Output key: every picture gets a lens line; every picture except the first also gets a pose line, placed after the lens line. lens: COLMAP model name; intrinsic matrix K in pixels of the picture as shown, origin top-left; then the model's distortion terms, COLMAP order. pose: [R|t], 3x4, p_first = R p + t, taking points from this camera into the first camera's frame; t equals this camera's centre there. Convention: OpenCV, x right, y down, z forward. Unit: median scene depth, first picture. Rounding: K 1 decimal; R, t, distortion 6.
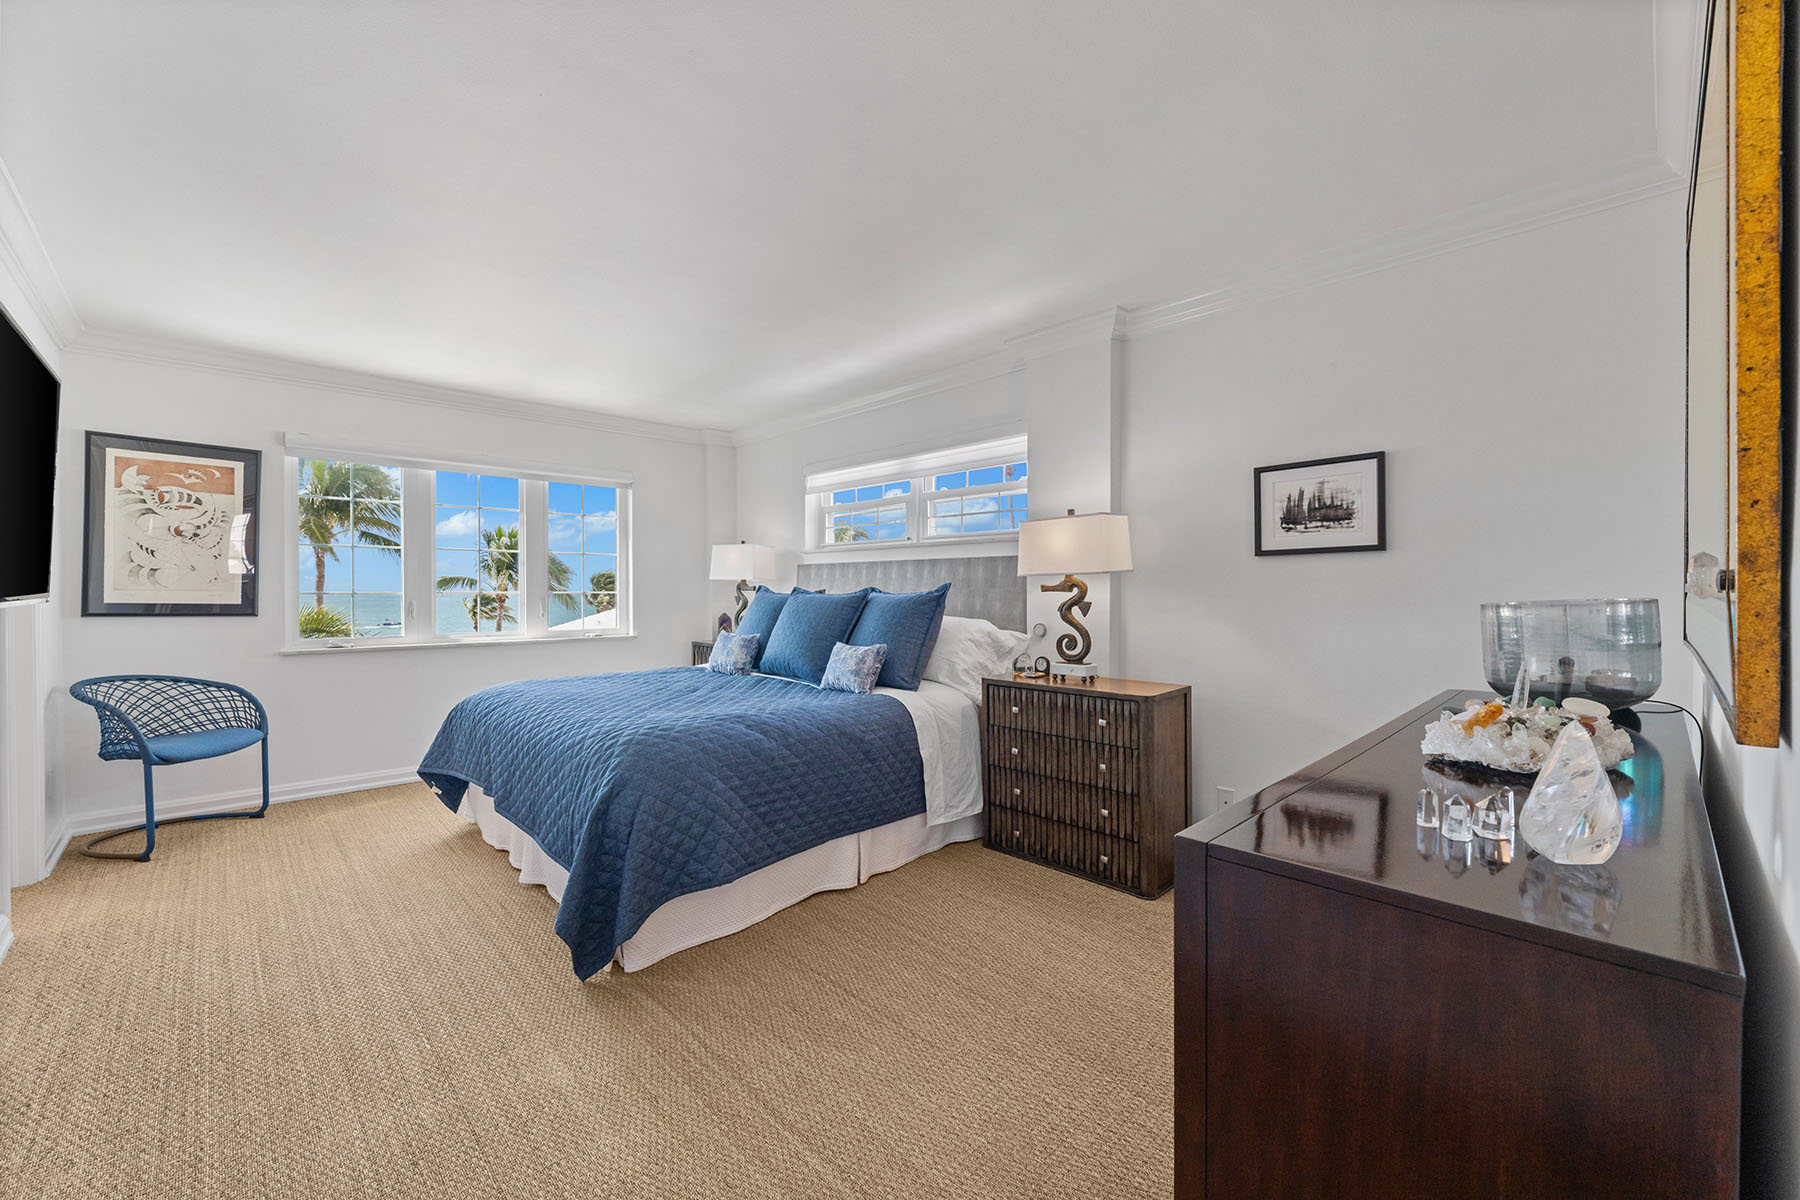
lens RADIAL K [[724.8, 0, 907.2], [0, 724.8, 604.2], [0, 0, 1]] dist [0.000738, 0.000280]
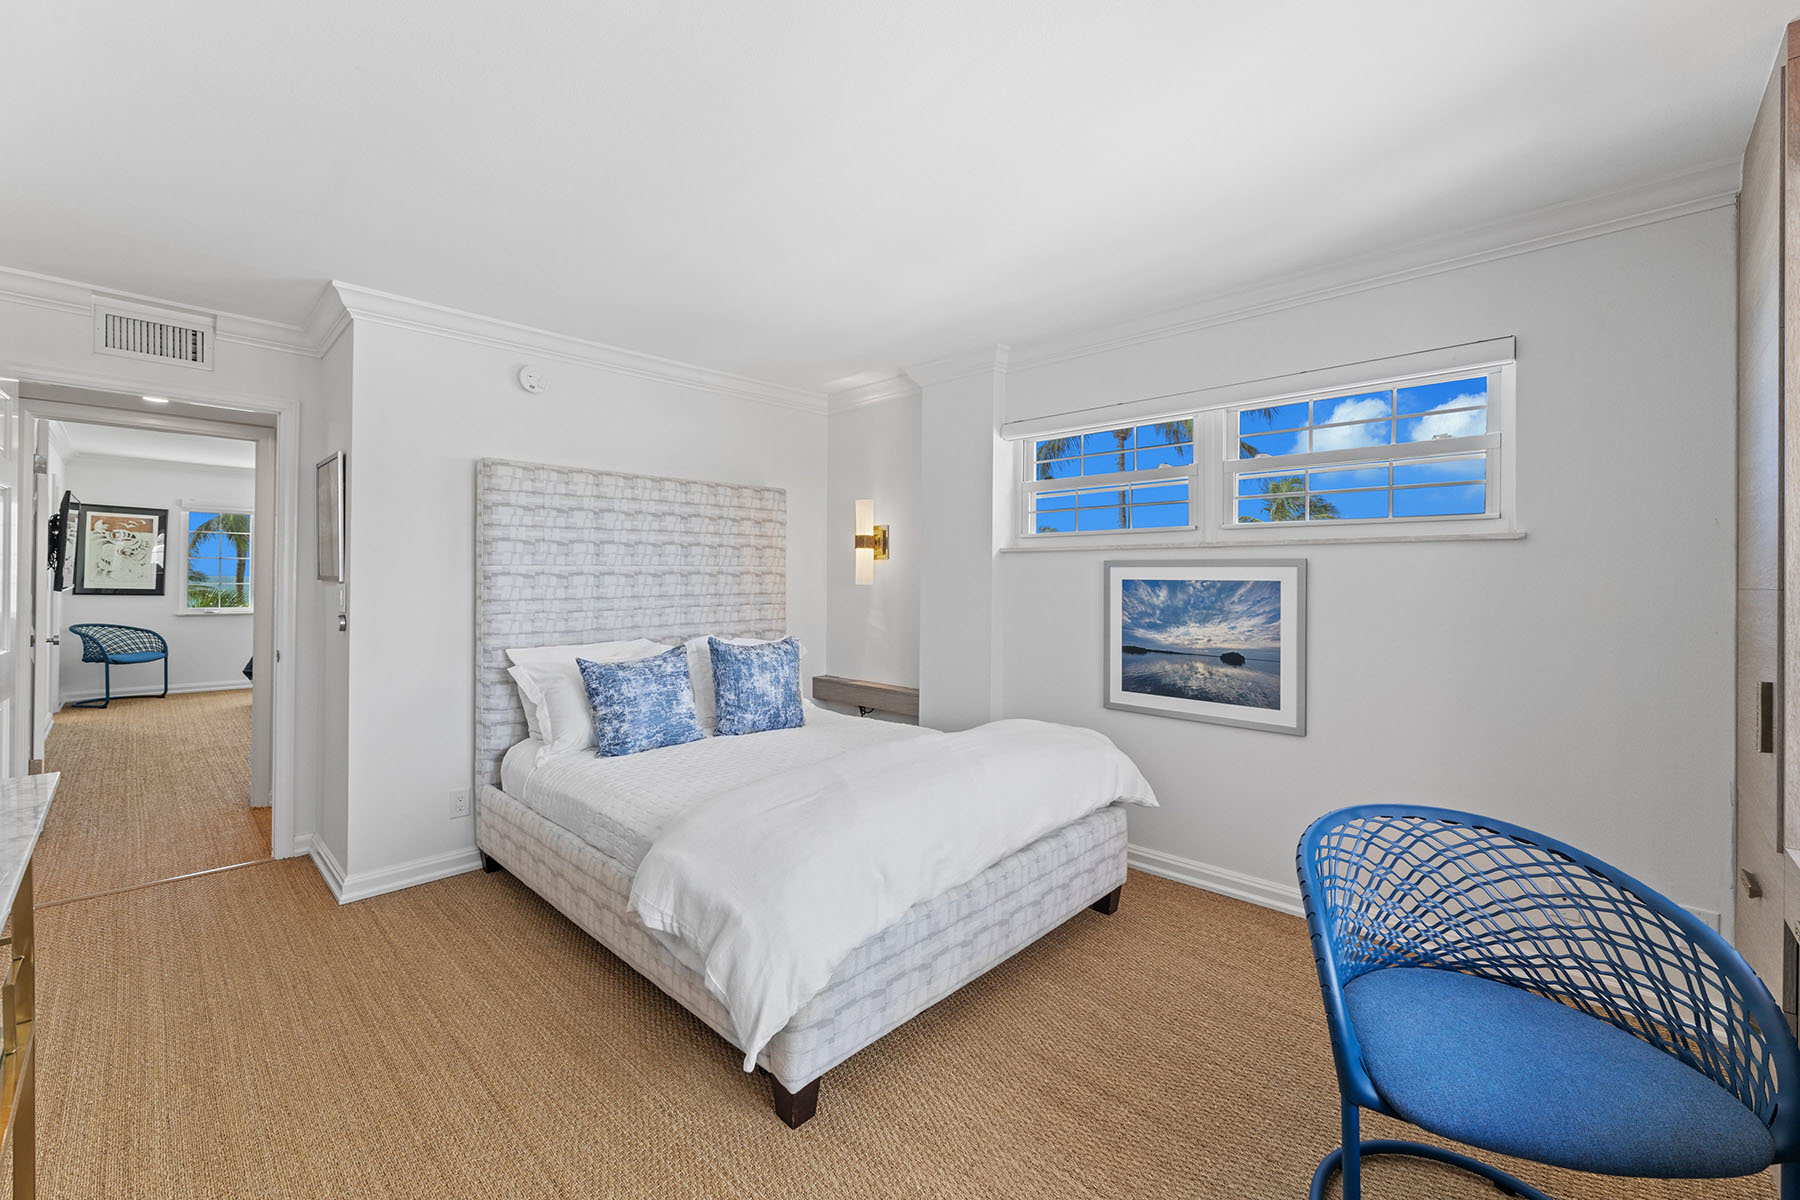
lens RADIAL K [[724.8, 0, 898.4], [0, 724.8, 584.9], [0, 0, 1]] dist [0.000738, 0.000280]
pose [[0.998776, 0.009106, 0.048611, 1.058060], [-0.008504, 0.999885, -0.012581, -0.004242], [-0.048720, 0.012152, 0.998739, -1.126950]]
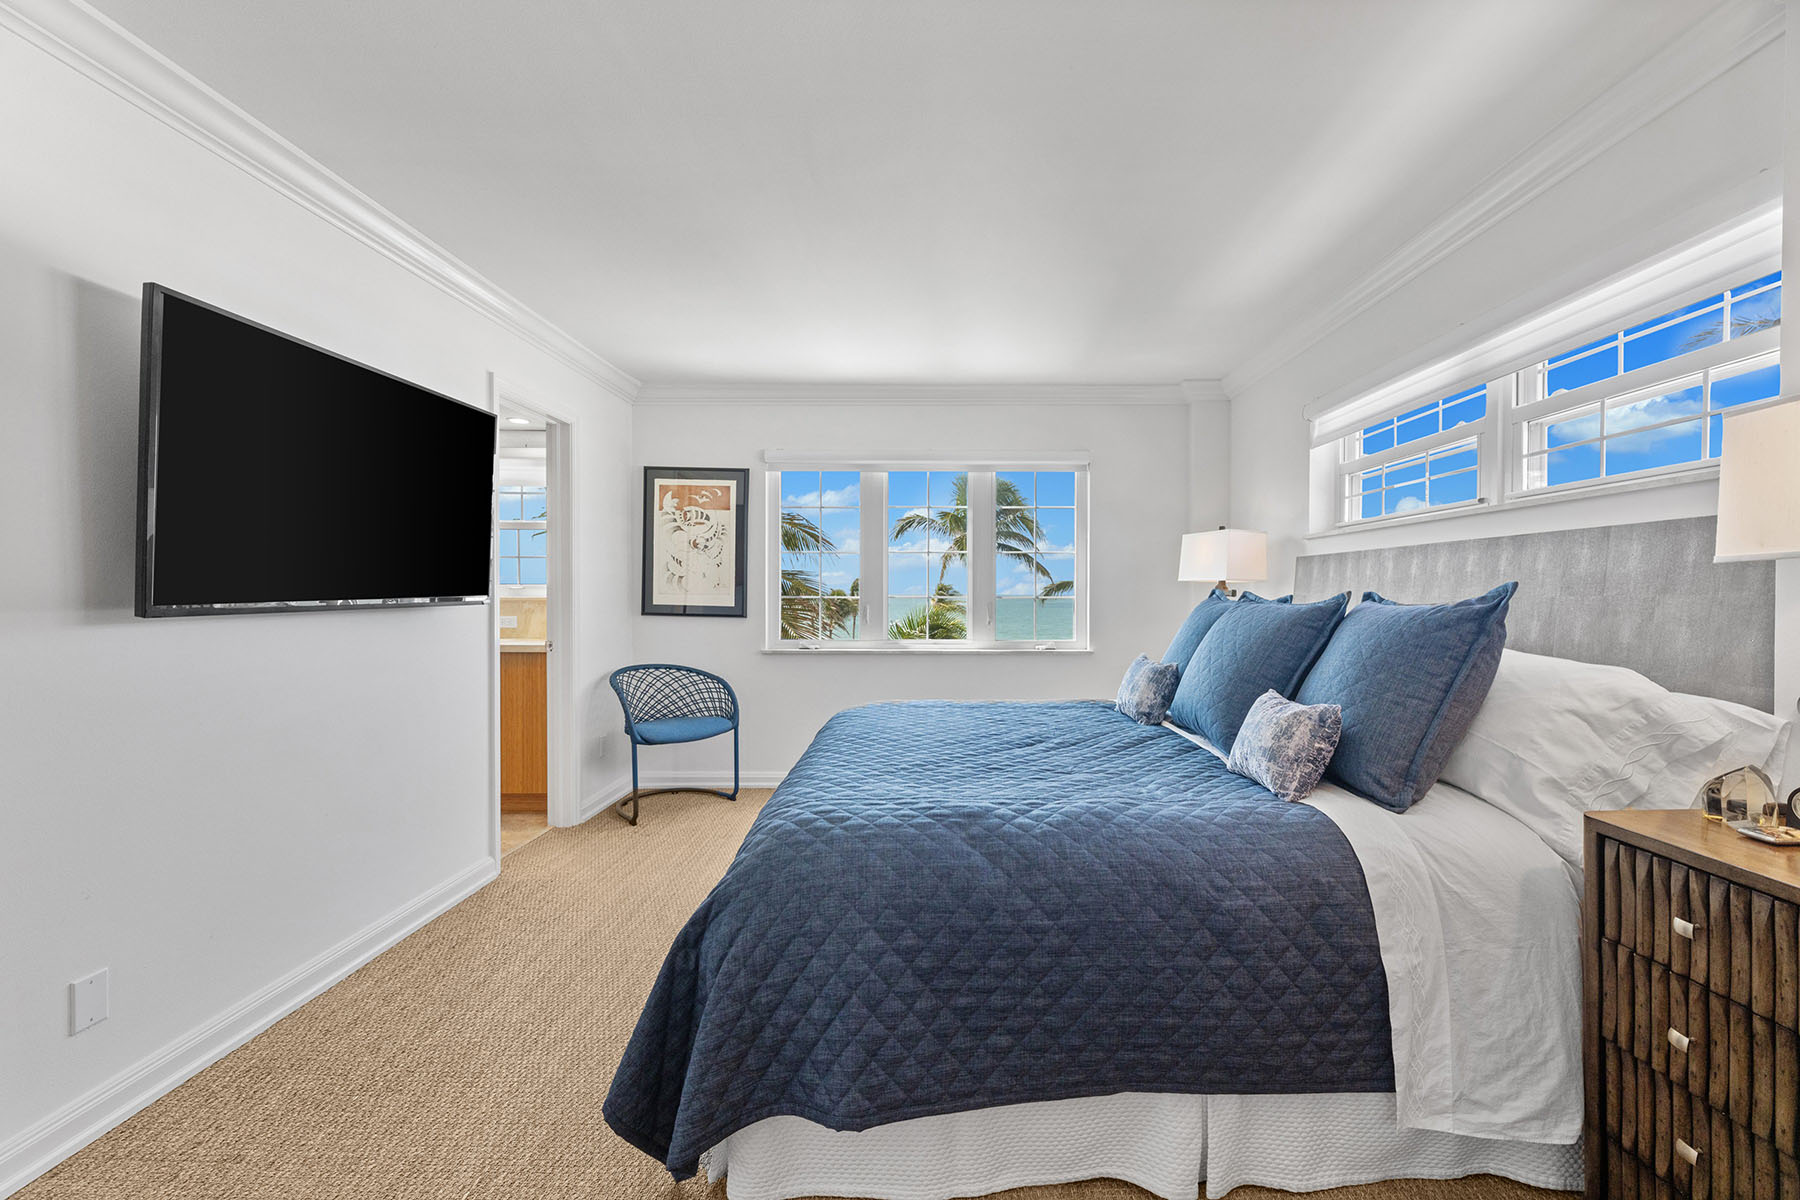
lens RADIAL K [[747.2, 0, 930.3], [0, 747.2, 604.5], [0, 0, 1]] dist [0.000221, -0.001929]
pose [[0.718190, 0.012017, -0.695743, 0.120564], [-0.015238, 0.999883, 0.001540, -0.010395], [0.695680, 0.009496, 0.718289, 0.413065]]
